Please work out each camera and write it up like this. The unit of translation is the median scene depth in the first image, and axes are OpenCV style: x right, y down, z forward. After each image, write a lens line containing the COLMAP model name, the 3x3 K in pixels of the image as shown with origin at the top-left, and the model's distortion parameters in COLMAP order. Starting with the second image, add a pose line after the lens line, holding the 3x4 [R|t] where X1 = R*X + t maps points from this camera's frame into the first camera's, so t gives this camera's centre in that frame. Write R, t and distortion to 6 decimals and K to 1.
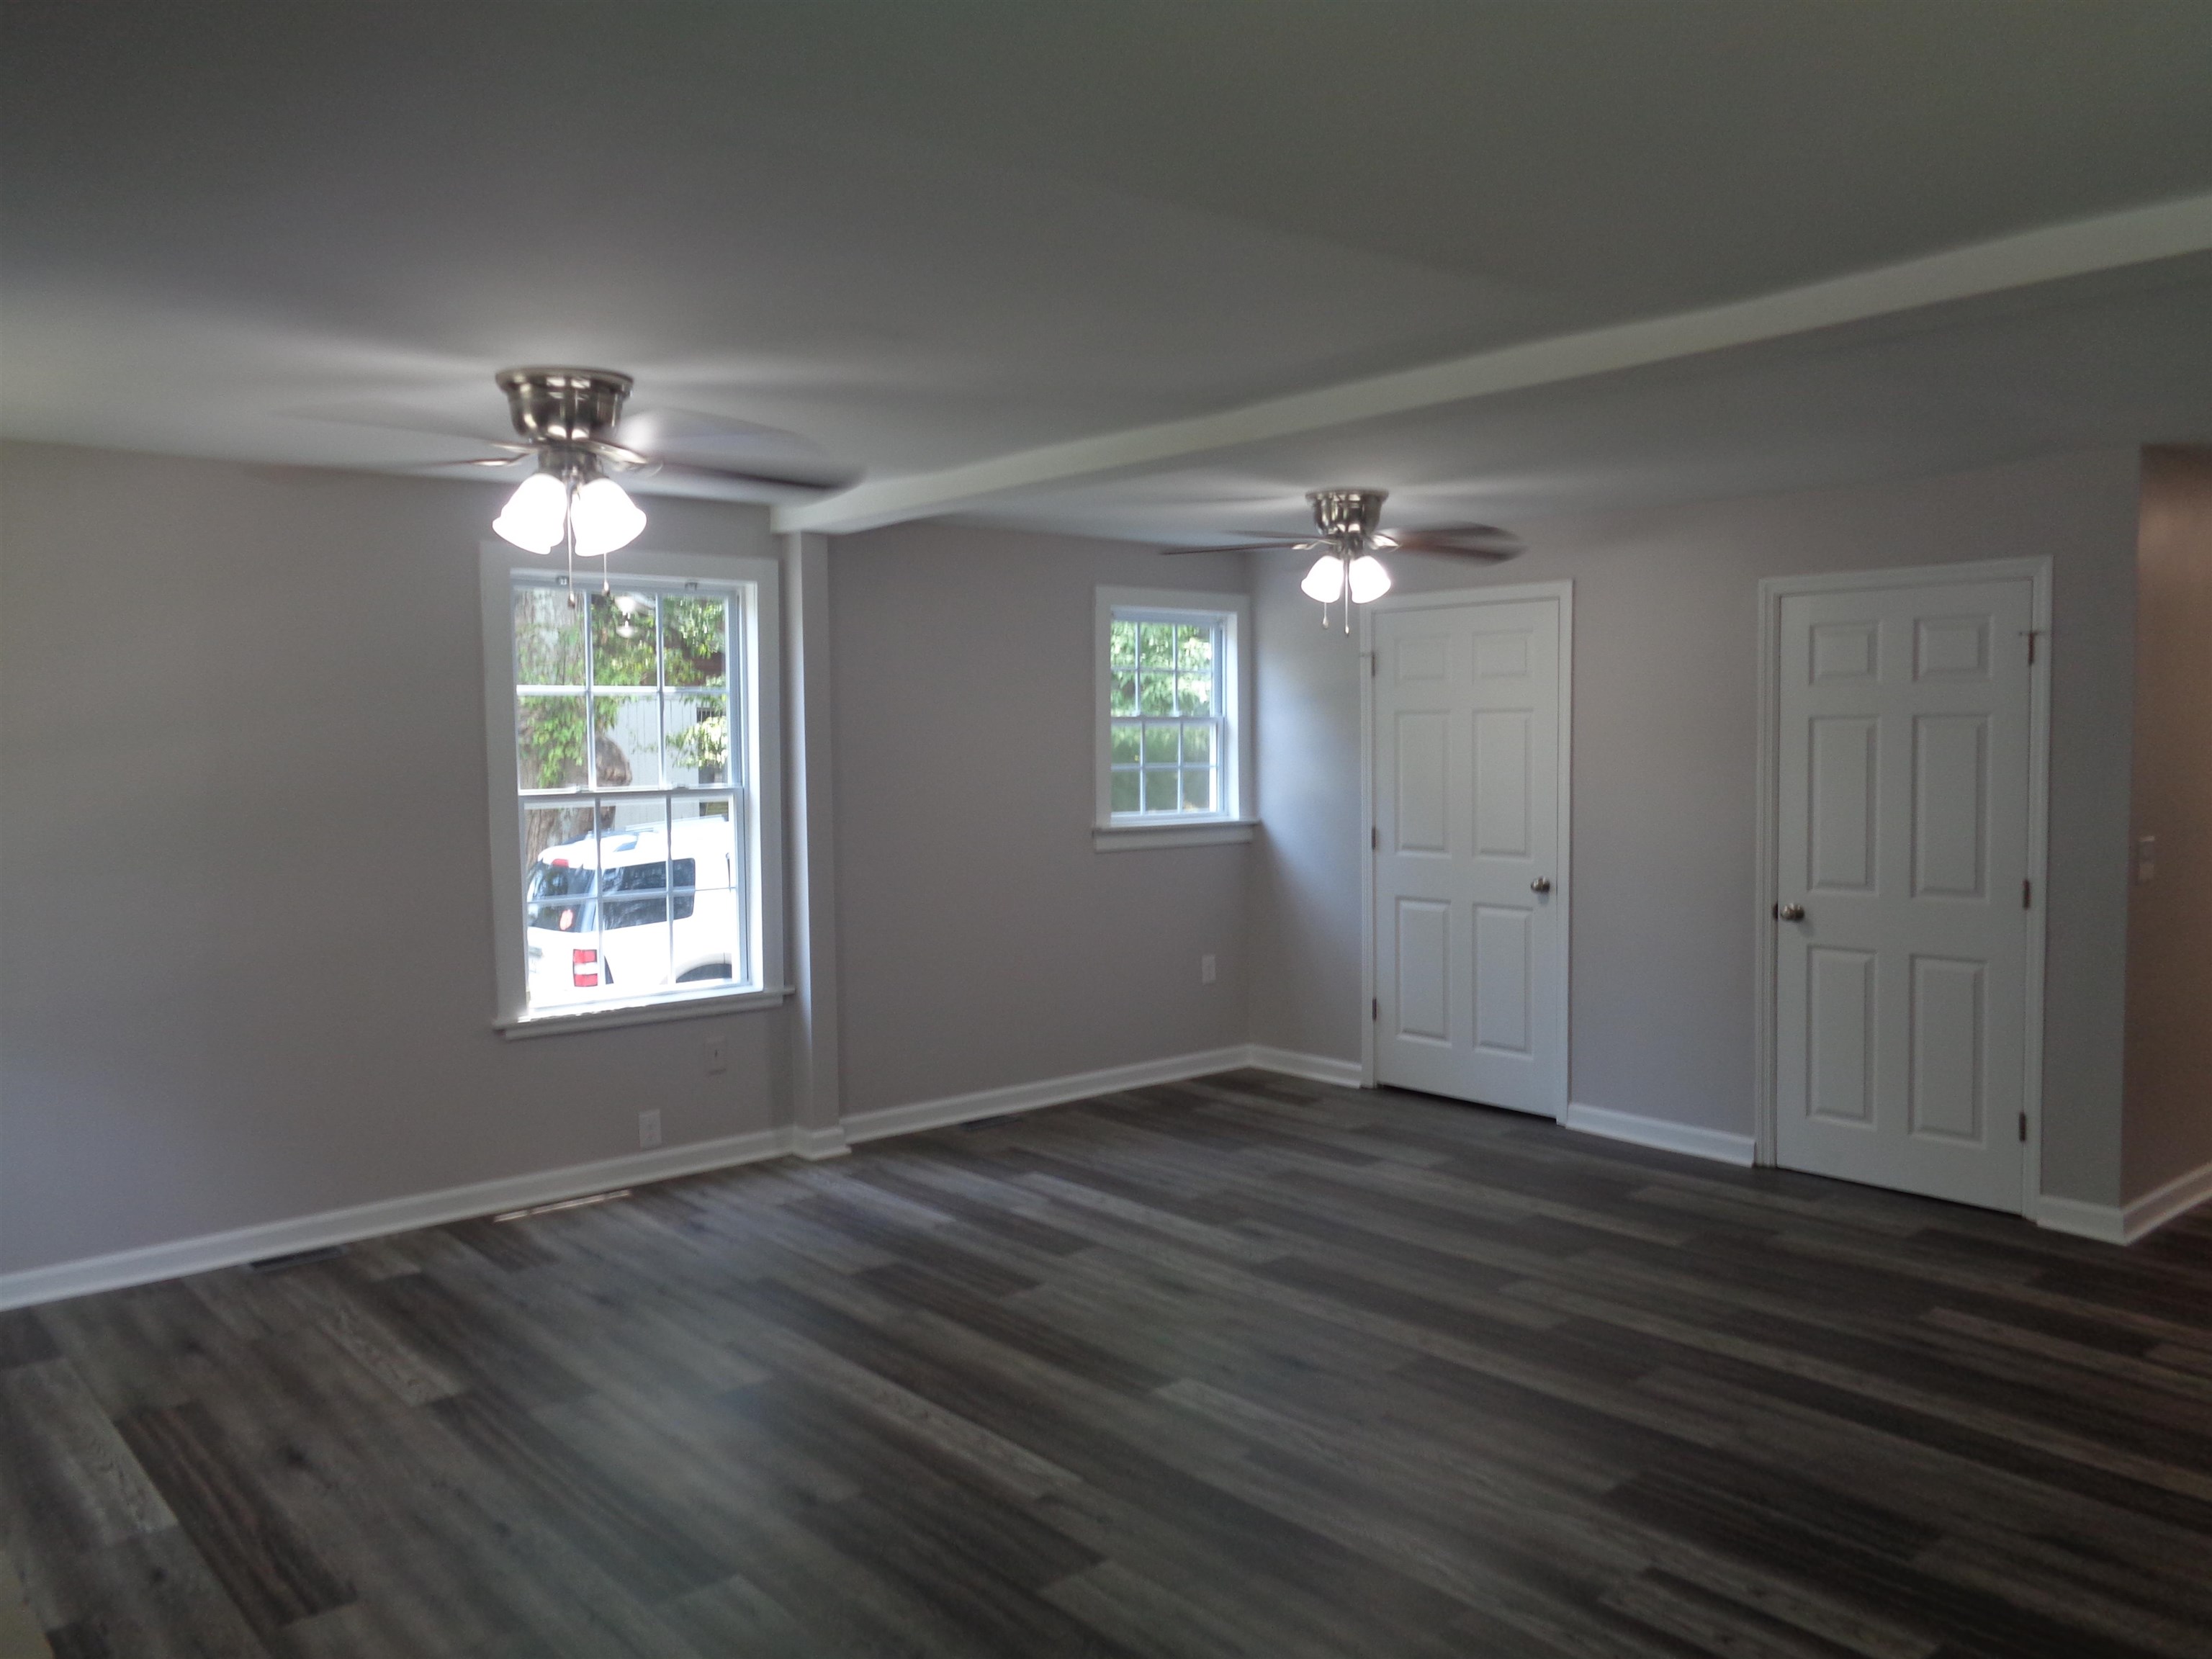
lens RADIAL K [[1669.9, 0, 1107.9], [0, 1669.9, 828.9], [0, 0, 1]] dist [0.007158, 0.002649]
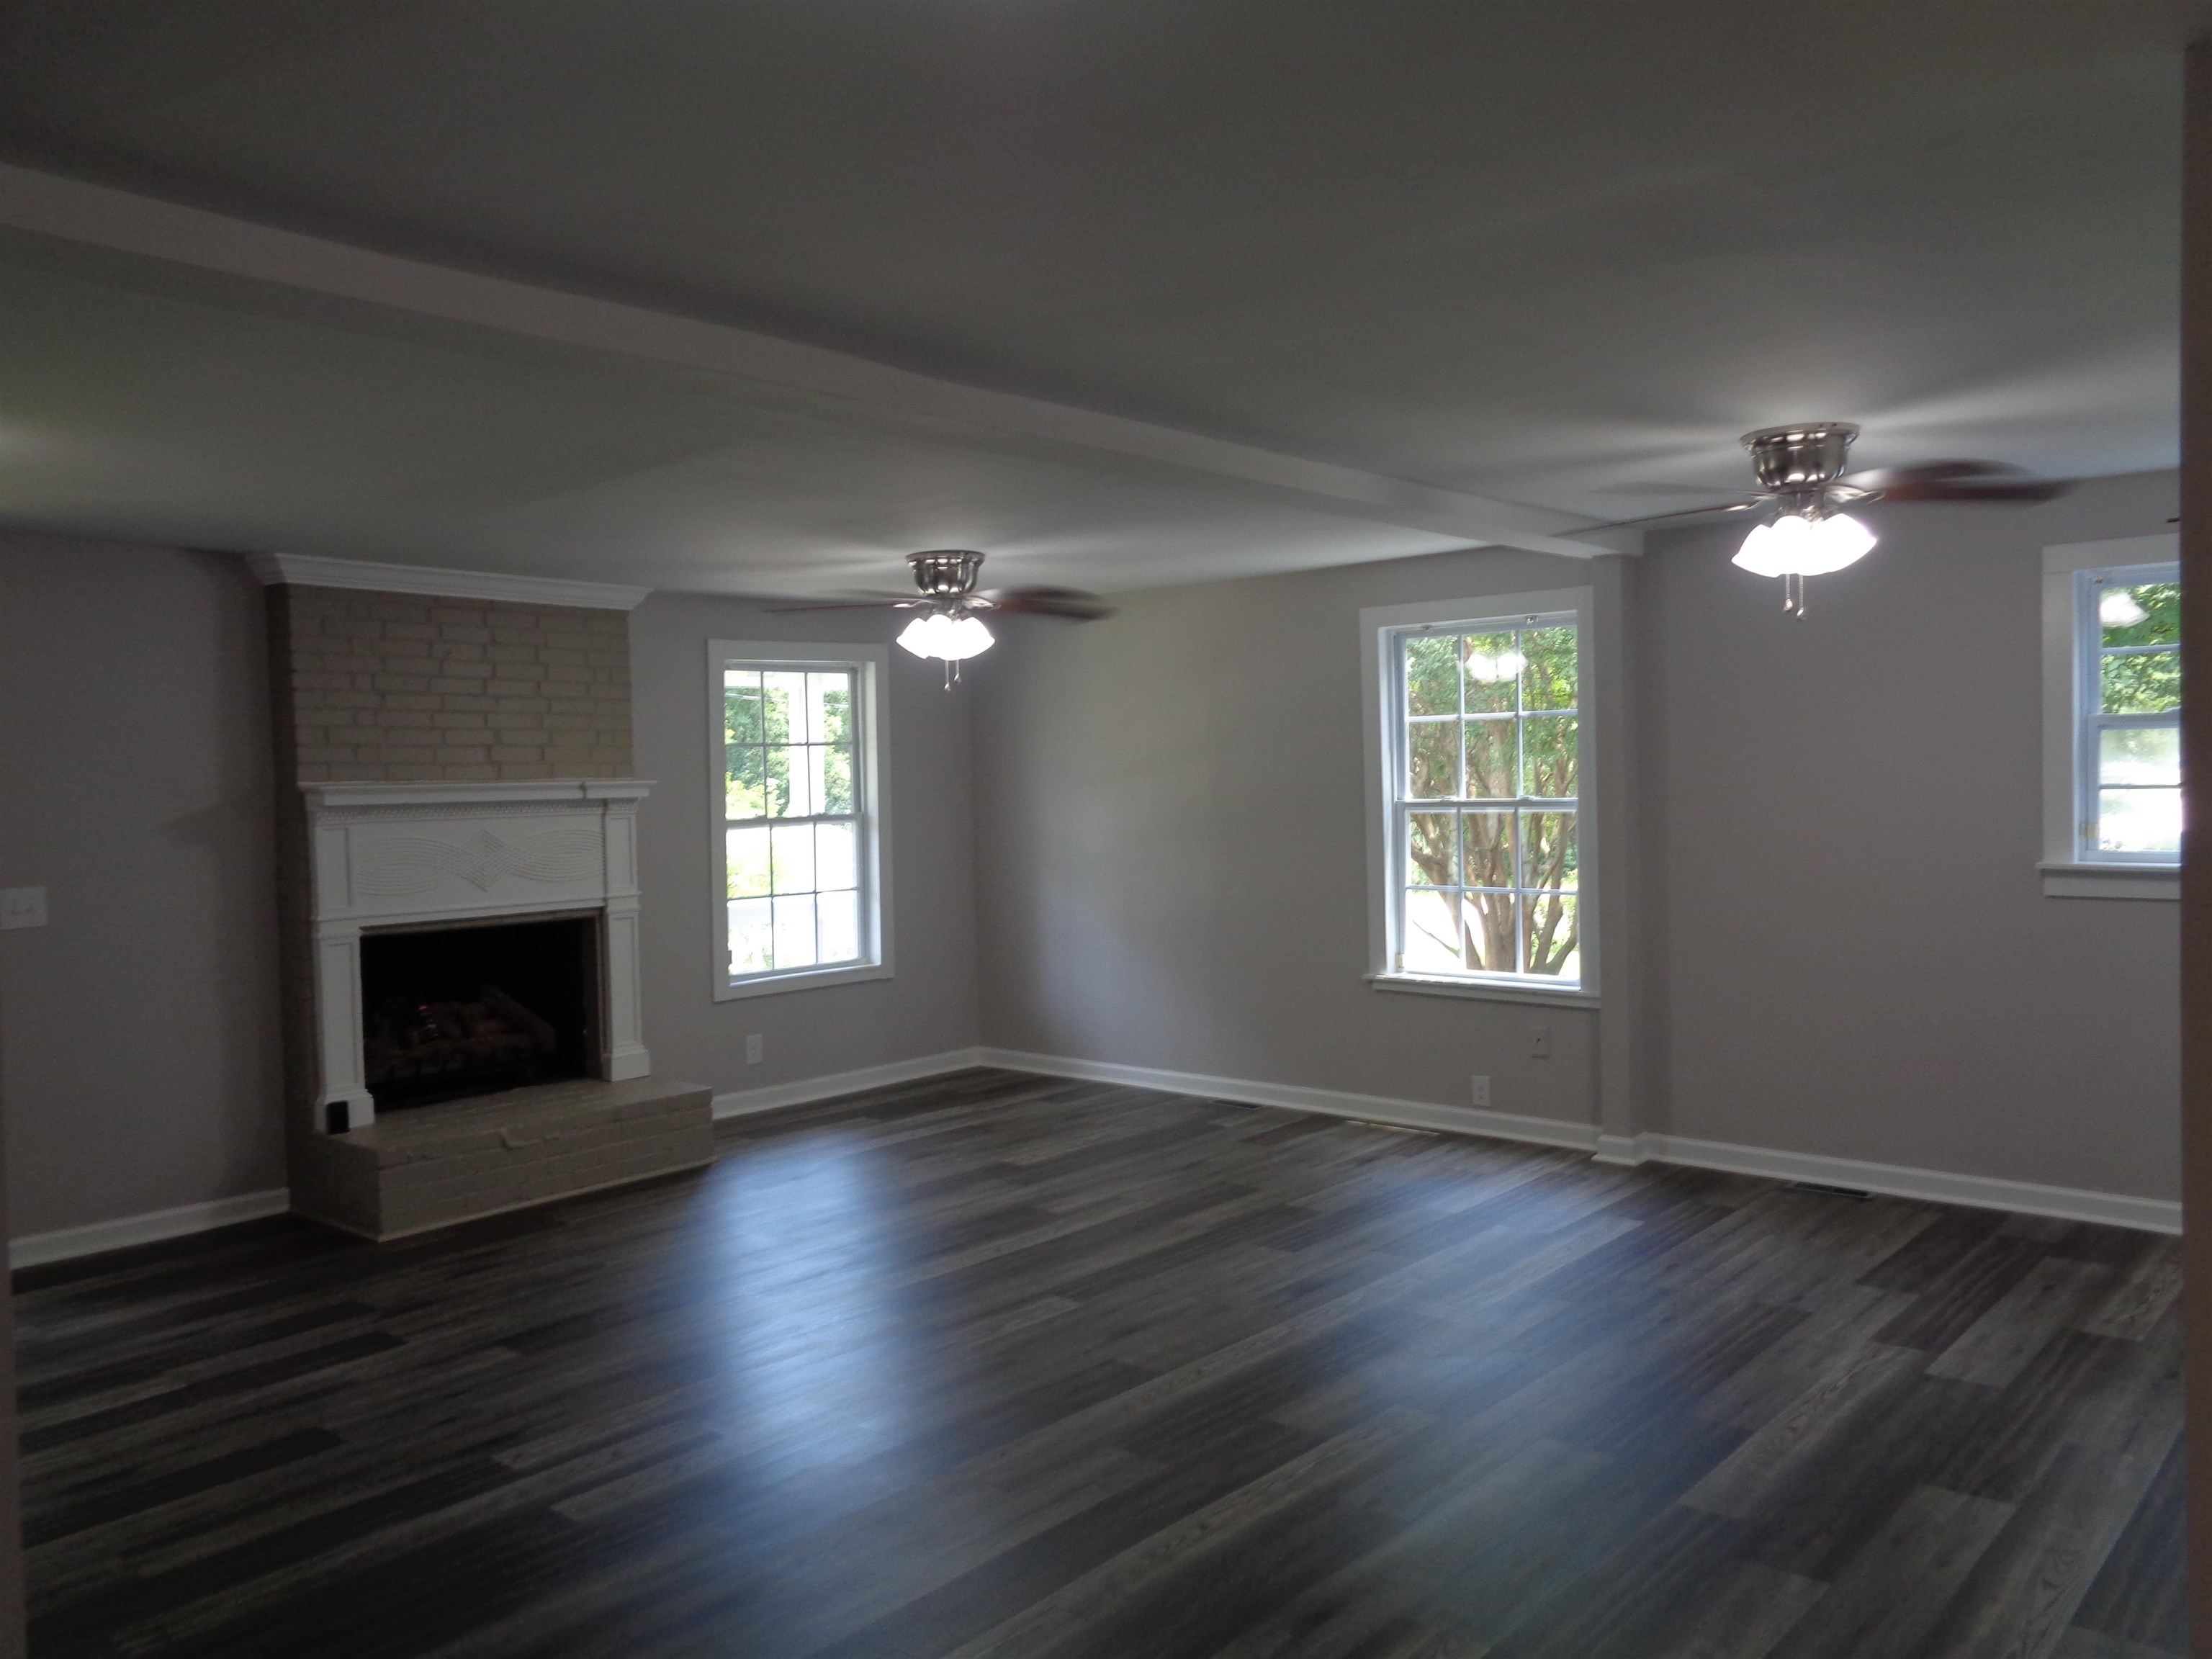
lens RADIAL K [[1669.9, 0, 1109.4], [0, 1669.9, 827.3], [0, 0, 1]] dist [0.007158, 0.002649]
pose [[0.138044, 0.040623, -0.989593, 0.916194], [-0.030759, 0.998852, 0.036713, -0.042894], [0.989948, 0.025370, 0.139136, 0.631315]]
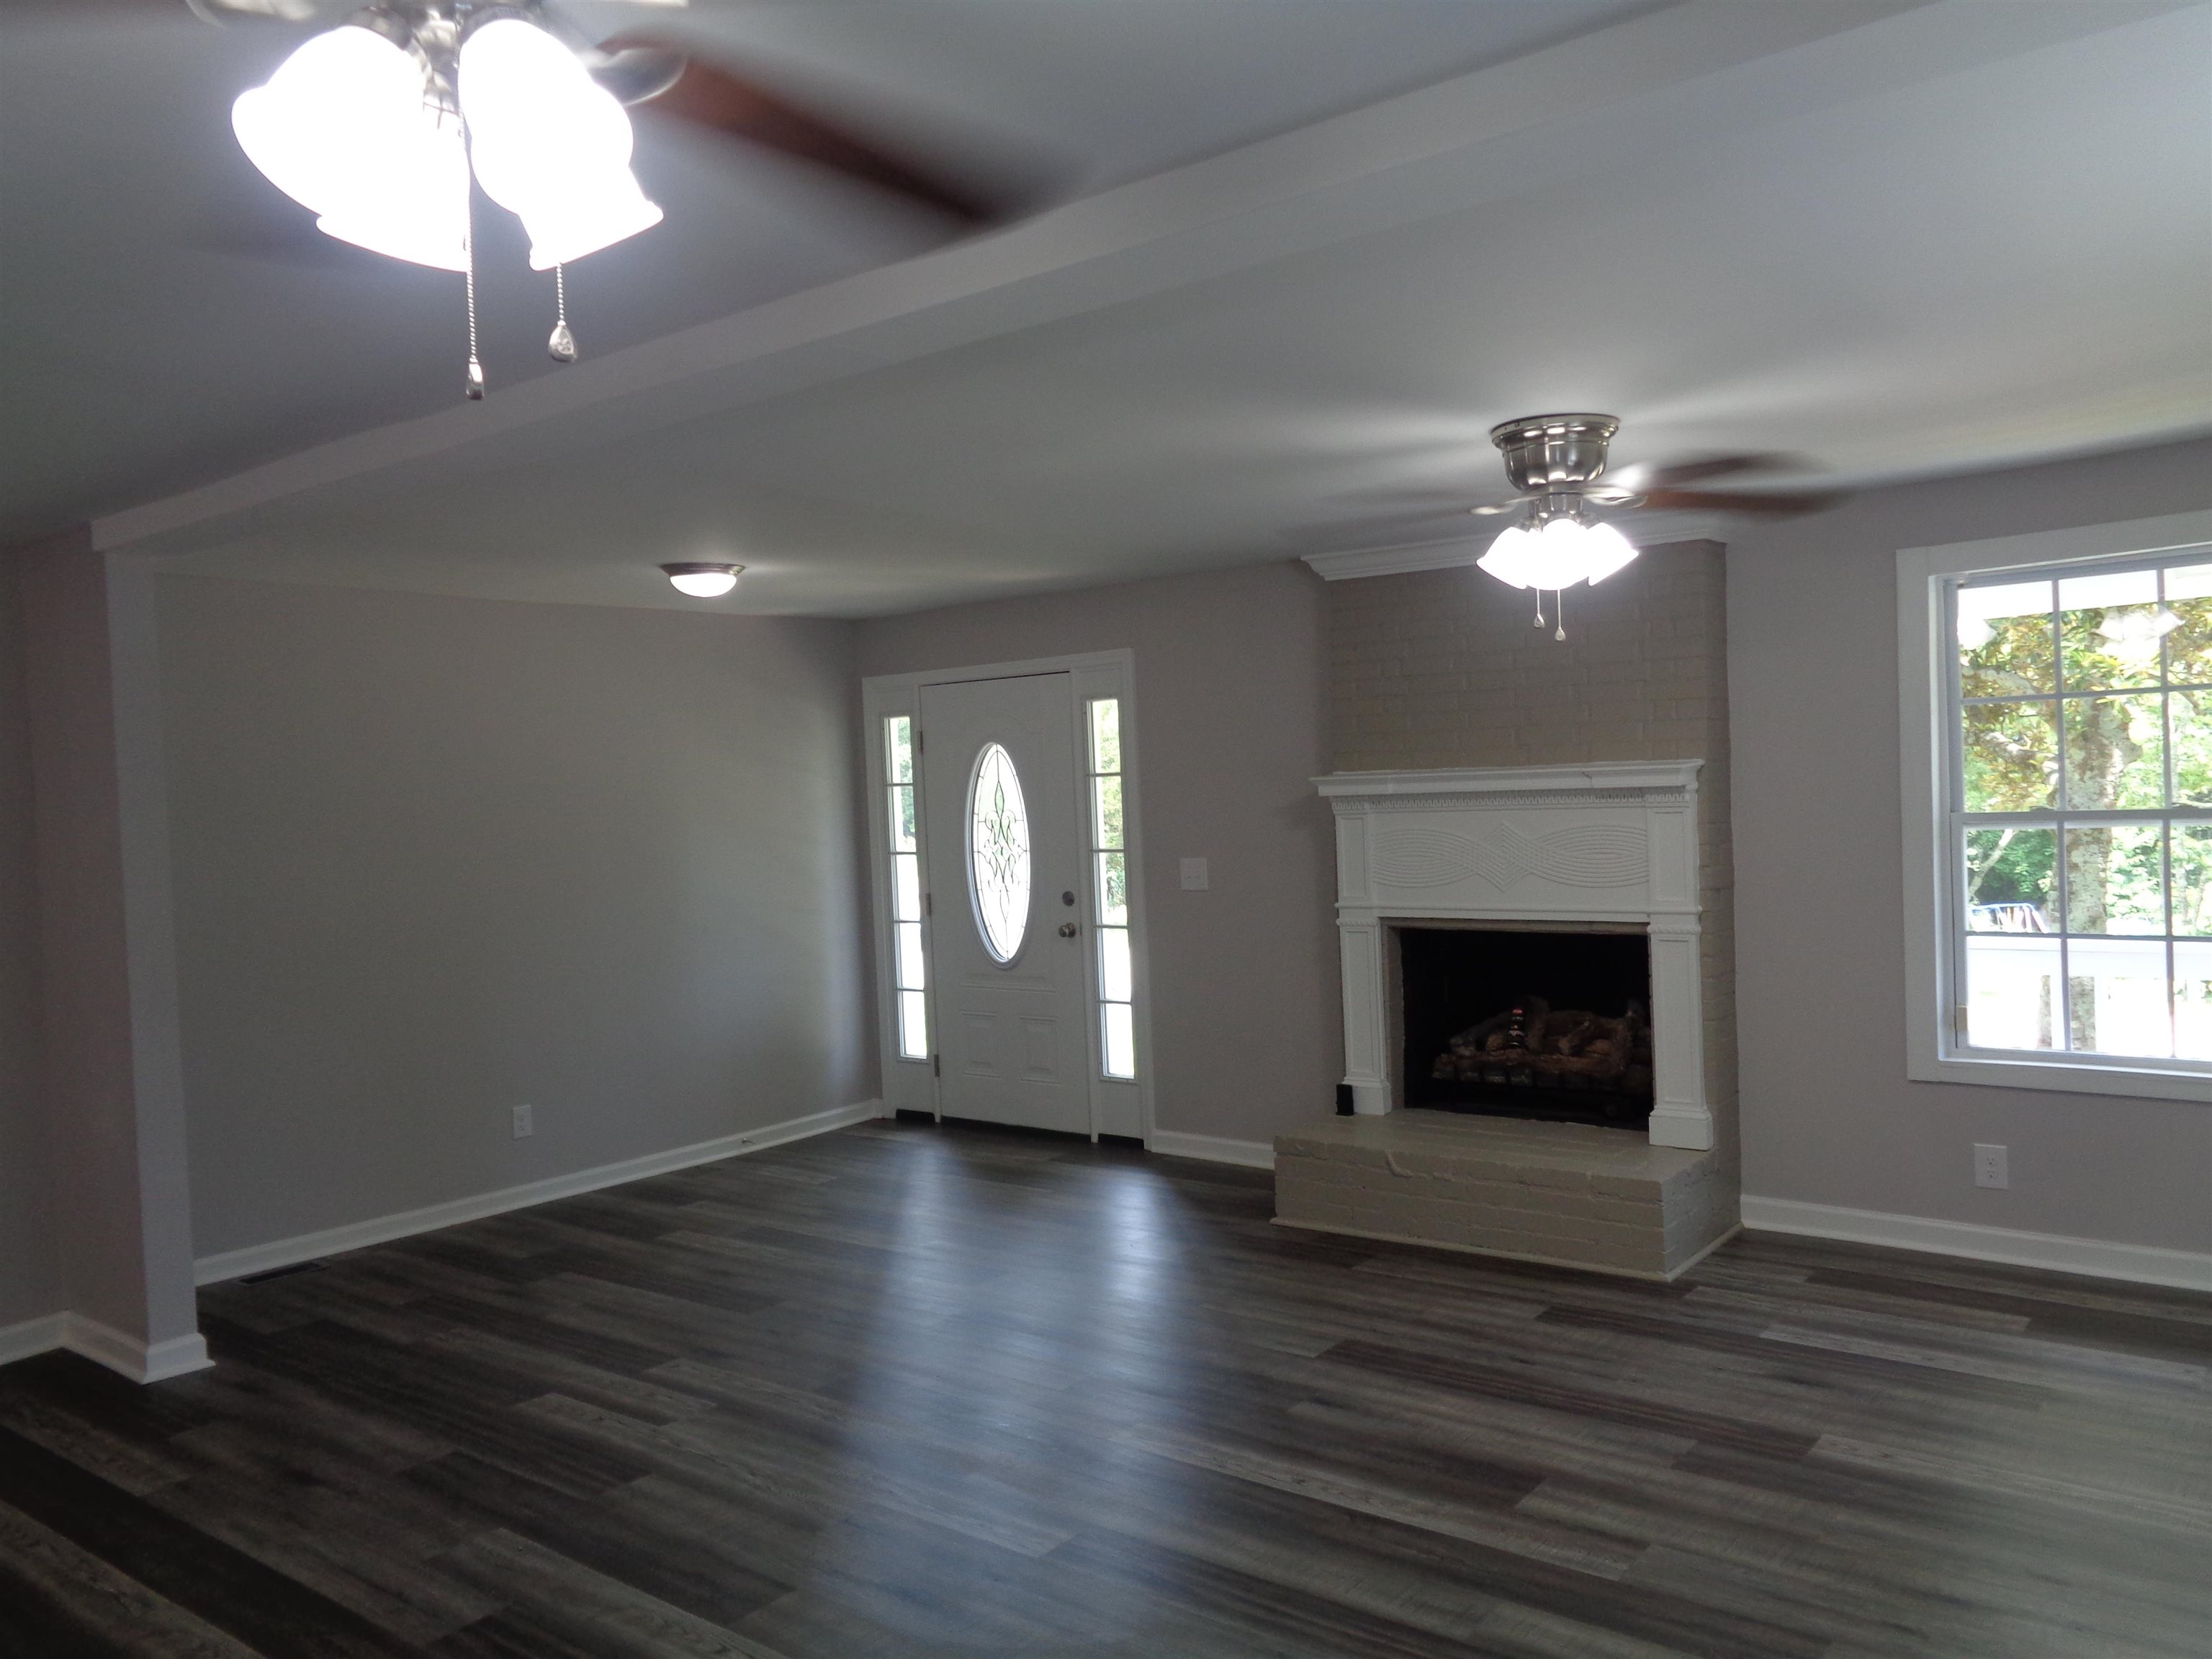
lens RADIAL K [[1669.9, 0, 1118.2], [0, 1669.9, 833.2], [0, 0, 1]] dist [0.007158, 0.002649]
pose [[-0.981144, 0.055153, -0.185243, 0.107999], [0.040365, 0.995759, 0.082677, -0.073742], [0.189017, 0.073640, -0.979209, 1.347386]]
